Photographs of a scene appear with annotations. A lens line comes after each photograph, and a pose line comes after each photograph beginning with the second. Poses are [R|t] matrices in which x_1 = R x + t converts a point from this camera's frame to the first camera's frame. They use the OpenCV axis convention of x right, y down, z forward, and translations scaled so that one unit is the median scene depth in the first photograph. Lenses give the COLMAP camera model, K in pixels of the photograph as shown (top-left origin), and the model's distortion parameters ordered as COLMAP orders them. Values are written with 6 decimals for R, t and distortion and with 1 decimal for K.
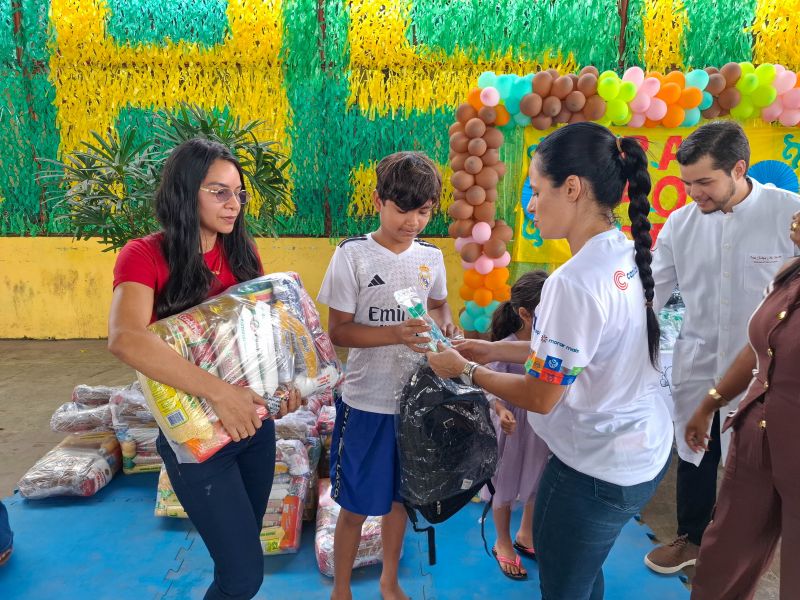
lens RADIAL K [[562.2, 0, 407.5], [0, 562.2, 306.0], [0, 0, 1]] dist [0.028994, -0.027892]
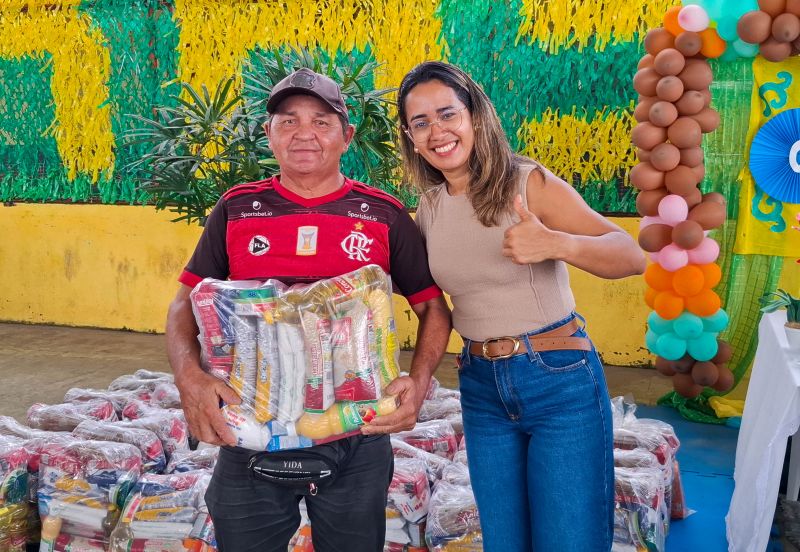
lens RADIAL K [[884.6, 0, 439.5], [0, 884.6, 228.2], [0, 0, 1]] dist [0.046363, 0.000000]
pose [[0.948007, 0.027920, -0.317024, 0.168035], [-0.063395, 0.992748, -0.102141, 0.016130], [0.311873, 0.116929, 0.942901, -0.086853]]
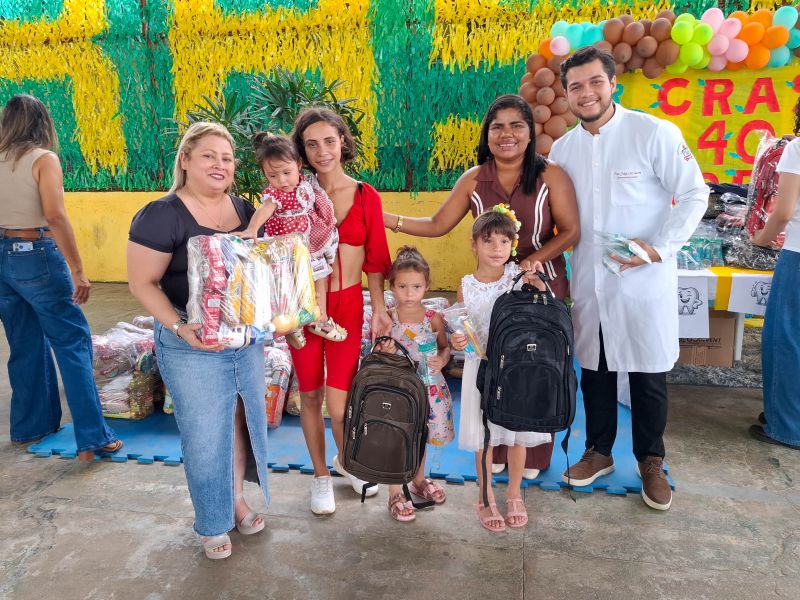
lens RADIAL K [[669.6, 0, 391.9], [0, 669.6, 303.9], [0, 0, 1]] dist [0.043949, -0.054139]
pose [[0.975708, 0.031508, -0.216798, 0.105120], [-0.028653, 0.999456, 0.016301, 0.068003], [0.217194, -0.009693, 0.976080, -0.211776]]
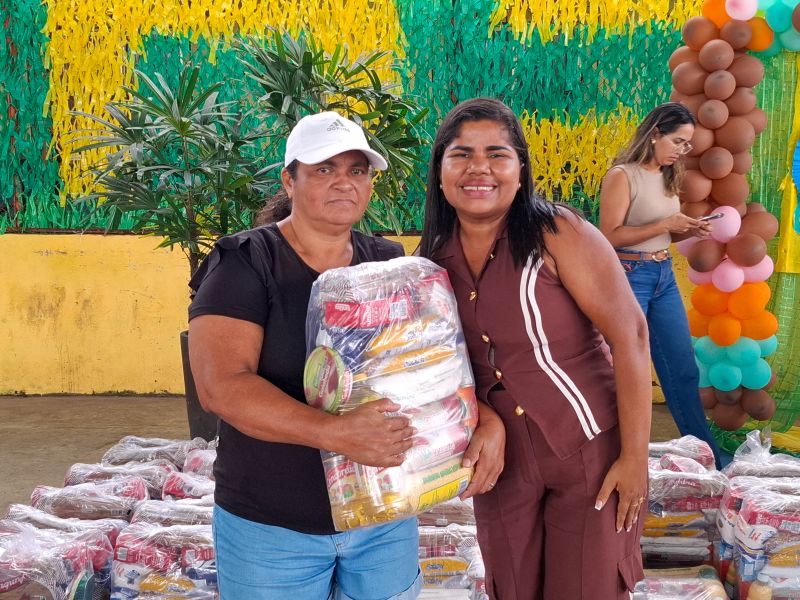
lens RADIAL K [[1000.7, 0, 415.2], [0, 1000.7, 306.3], [0, 0, 1]] dist [0.057238, 0.000000]
pose [[0.994353, 0.008341, -0.105795, -0.072799], [-0.015358, 0.997722, -0.065688, 0.030029], [0.105006, 0.066941, 0.992216, -0.093673]]
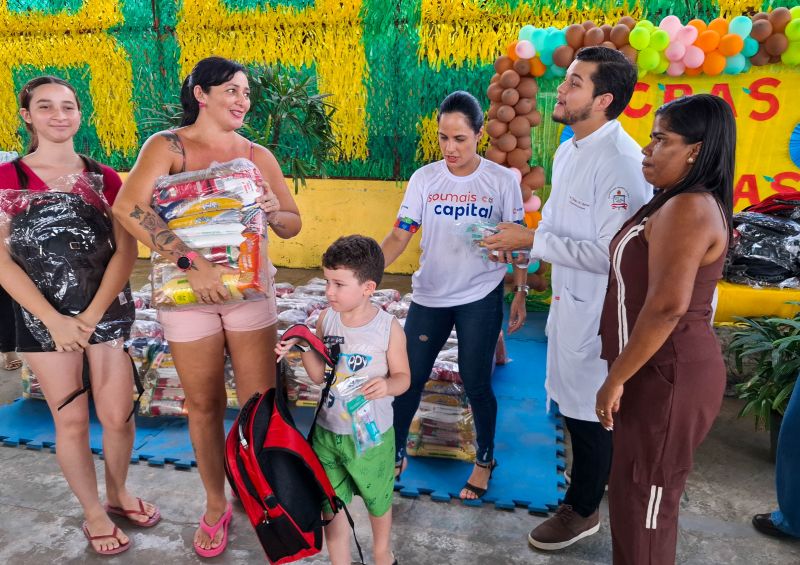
lens RADIAL K [[613.4, 0, 423.3], [0, 613.4, 264.2], [0, 0, 1]] dist [0.045841, -0.055376]
pose [[0.968765, 0.058544, -0.240972, 0.215585], [-0.059415, 0.998227, 0.003658, 0.032569], [0.240759, 0.010773, 0.970525, -0.137329]]
